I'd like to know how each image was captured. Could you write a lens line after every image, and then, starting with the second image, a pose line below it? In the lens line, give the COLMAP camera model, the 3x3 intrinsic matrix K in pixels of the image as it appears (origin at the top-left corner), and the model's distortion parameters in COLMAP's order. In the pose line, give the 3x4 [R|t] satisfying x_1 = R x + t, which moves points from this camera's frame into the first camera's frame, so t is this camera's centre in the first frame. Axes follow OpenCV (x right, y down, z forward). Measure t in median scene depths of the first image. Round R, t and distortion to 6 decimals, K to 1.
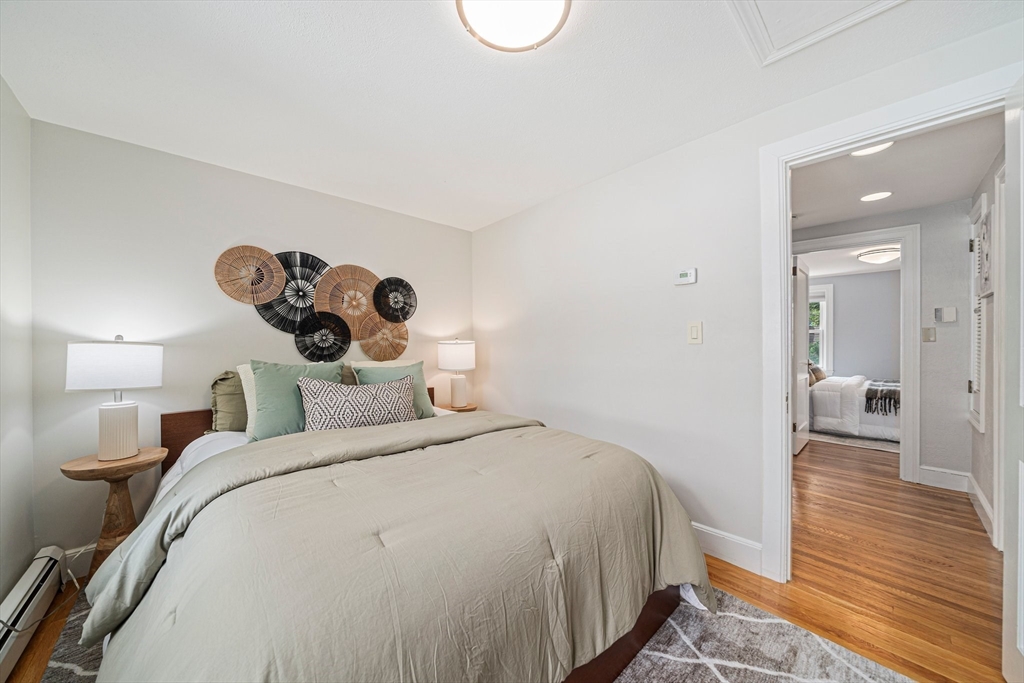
lens RADIAL K [[357.5, 0, 511.2], [0, 357.5, 347.2], [0, 0, 1]] dist [-0.000222, -0.000014]
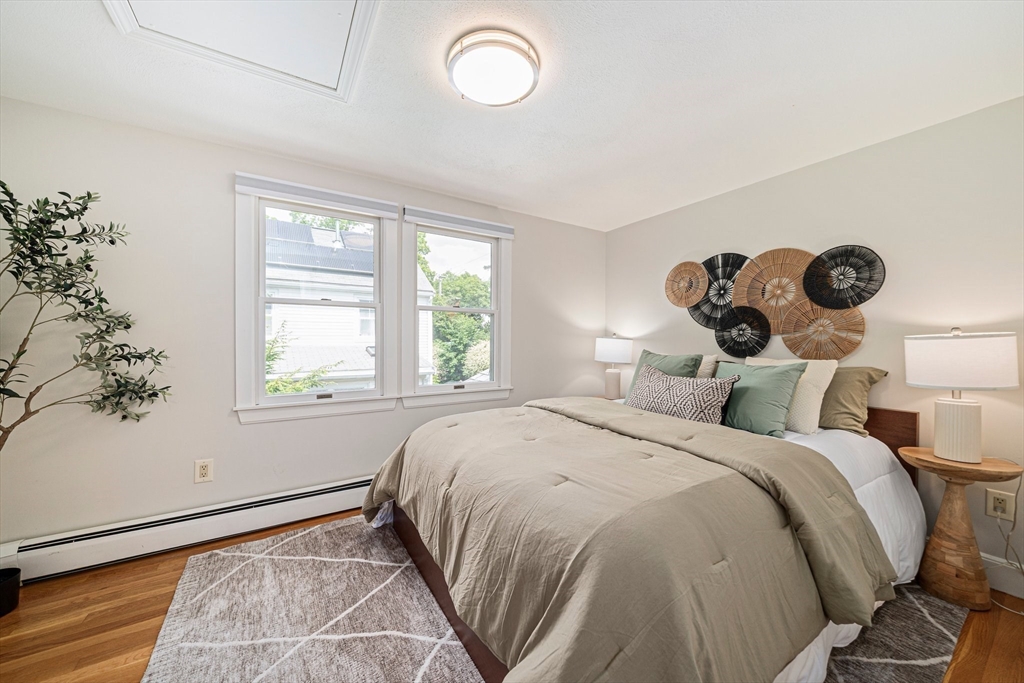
lens RADIAL K [[357.5, 0, 509.1], [0, 357.5, 336.6], [0, 0, 1]] dist [-0.000222, -0.000014]
pose [[-0.173353, -0.000587, -0.984860, 0.577117], [-0.006747, 0.999977, 0.000591, -0.010994], [0.984837, 0.006747, -0.173353, 0.542418]]
